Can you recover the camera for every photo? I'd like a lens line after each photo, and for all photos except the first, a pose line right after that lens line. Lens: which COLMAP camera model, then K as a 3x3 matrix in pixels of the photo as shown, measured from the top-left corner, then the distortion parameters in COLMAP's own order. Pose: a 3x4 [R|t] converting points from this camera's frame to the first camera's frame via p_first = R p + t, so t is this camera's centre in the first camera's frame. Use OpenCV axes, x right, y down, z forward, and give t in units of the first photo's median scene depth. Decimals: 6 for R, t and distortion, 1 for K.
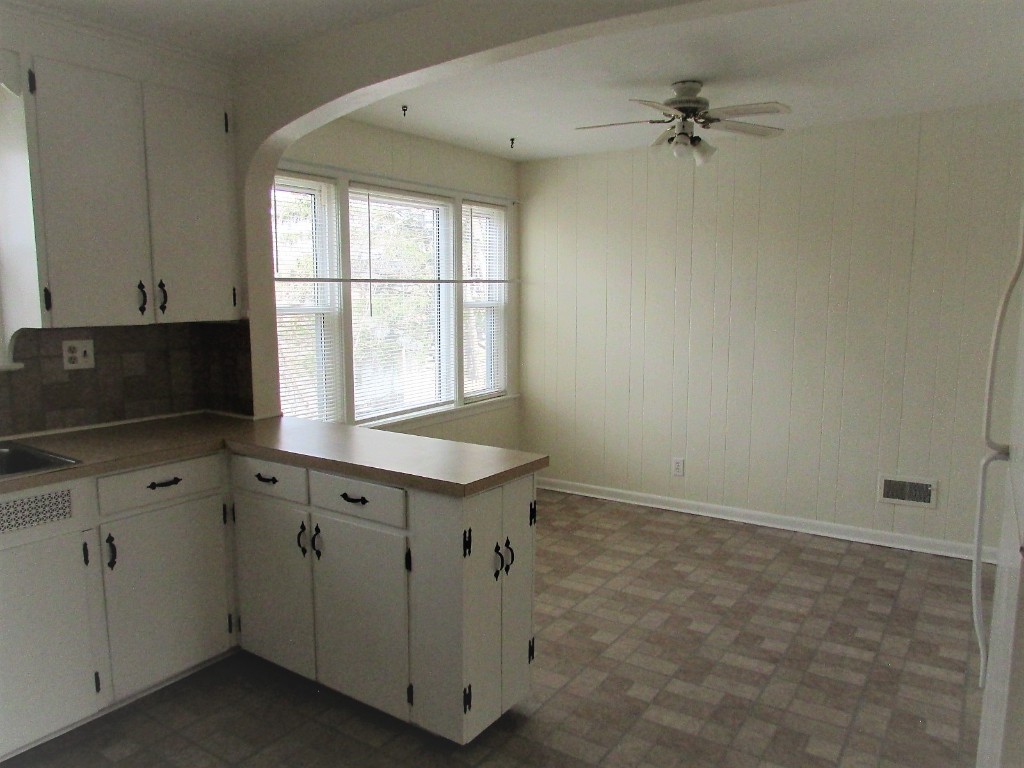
lens RADIAL K [[729.7, 0, 512.0], [0, 729.7, 384.0], [0, 0, 1]] dist [0.005898, 0.001582]
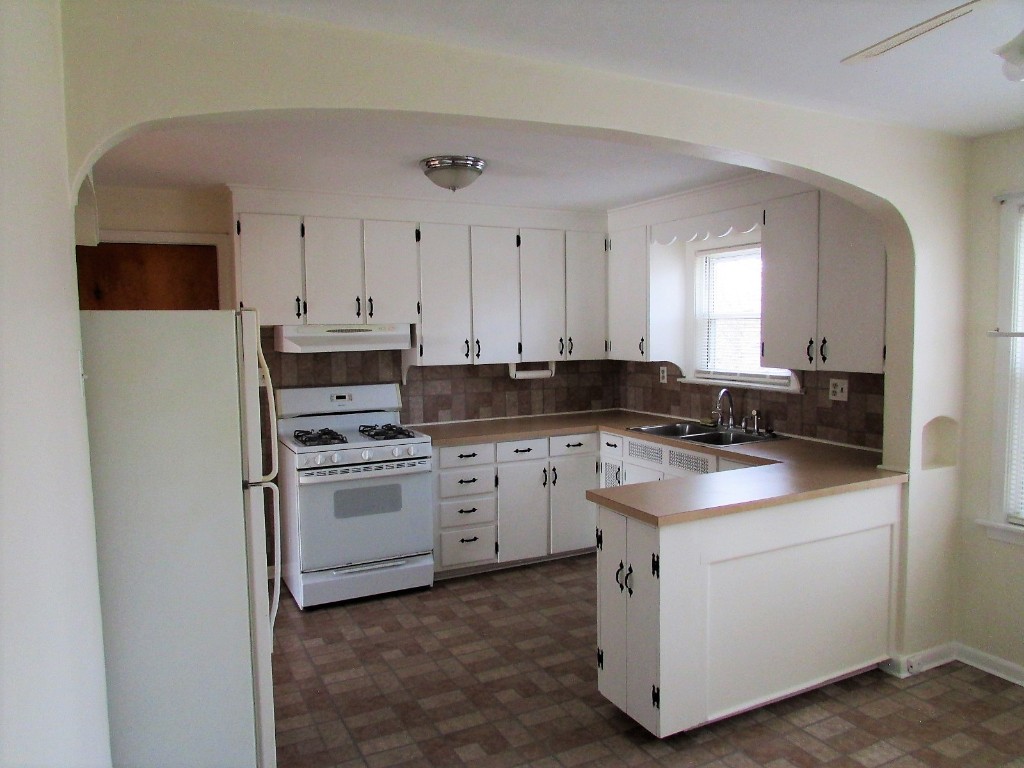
lens RADIAL K [[717.5, 0, 512.0], [0, 717.5, 384.0], [0, 0, 1]] dist [-0.000827, 0.000589]
pose [[-0.490914, 0.069082, -0.868465, 0.887588], [-0.102699, 0.985312, 0.136429, -0.173941], [0.865134, 0.156166, -0.476608, 1.125293]]
